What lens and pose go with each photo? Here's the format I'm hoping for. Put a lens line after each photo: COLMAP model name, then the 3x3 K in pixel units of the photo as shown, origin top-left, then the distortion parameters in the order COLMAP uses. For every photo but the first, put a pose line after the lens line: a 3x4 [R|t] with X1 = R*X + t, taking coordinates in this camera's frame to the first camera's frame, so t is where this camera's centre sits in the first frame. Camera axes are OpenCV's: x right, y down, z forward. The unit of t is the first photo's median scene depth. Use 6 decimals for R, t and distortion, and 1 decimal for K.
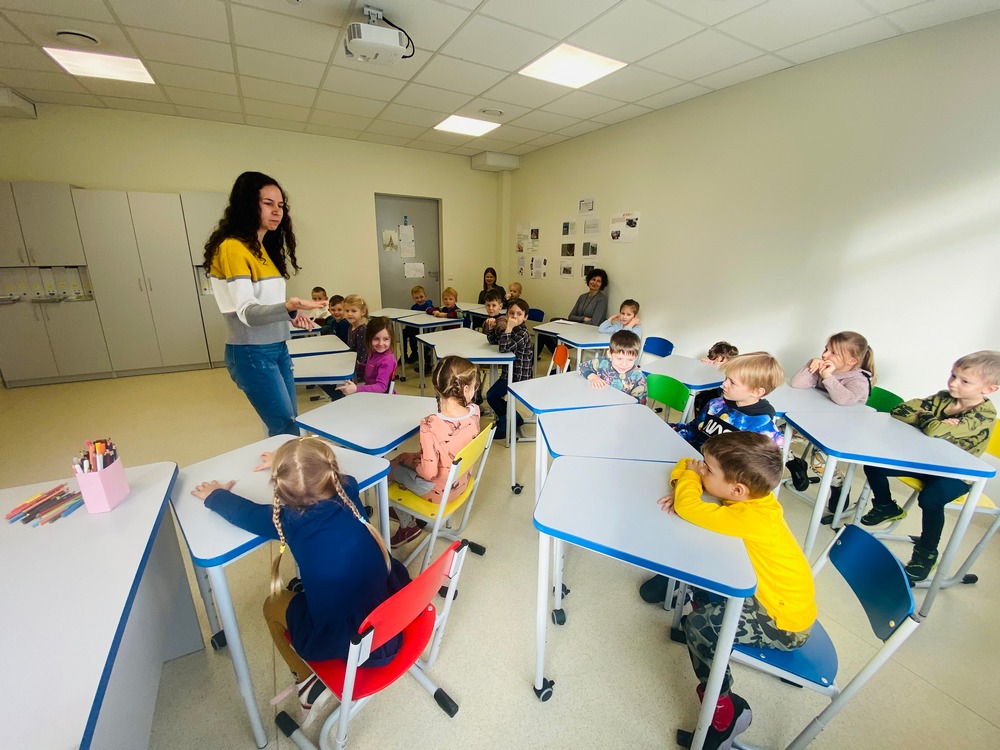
lens RADIAL K [[413.7, 0, 503.8], [0, 413.7, 377.3], [0, 0, 1]] dist [-0.018465, -0.000369]
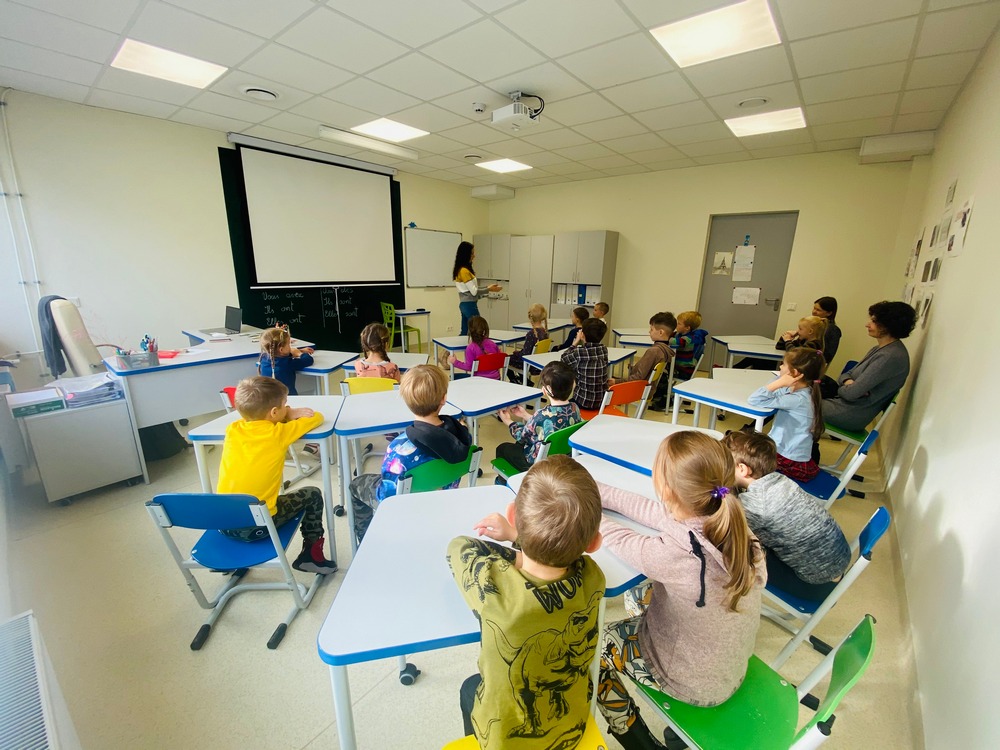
lens RADIAL K [[413.7, 0, 503.8], [0, 413.7, 377.3], [0, 0, 1]] dist [-0.018465, -0.000369]
pose [[0.354291, 0.228222, -0.906859, 0.480445], [-0.287568, 0.949360, 0.126571, -0.065717], [0.889822, 0.215940, 0.401979, 0.258566]]
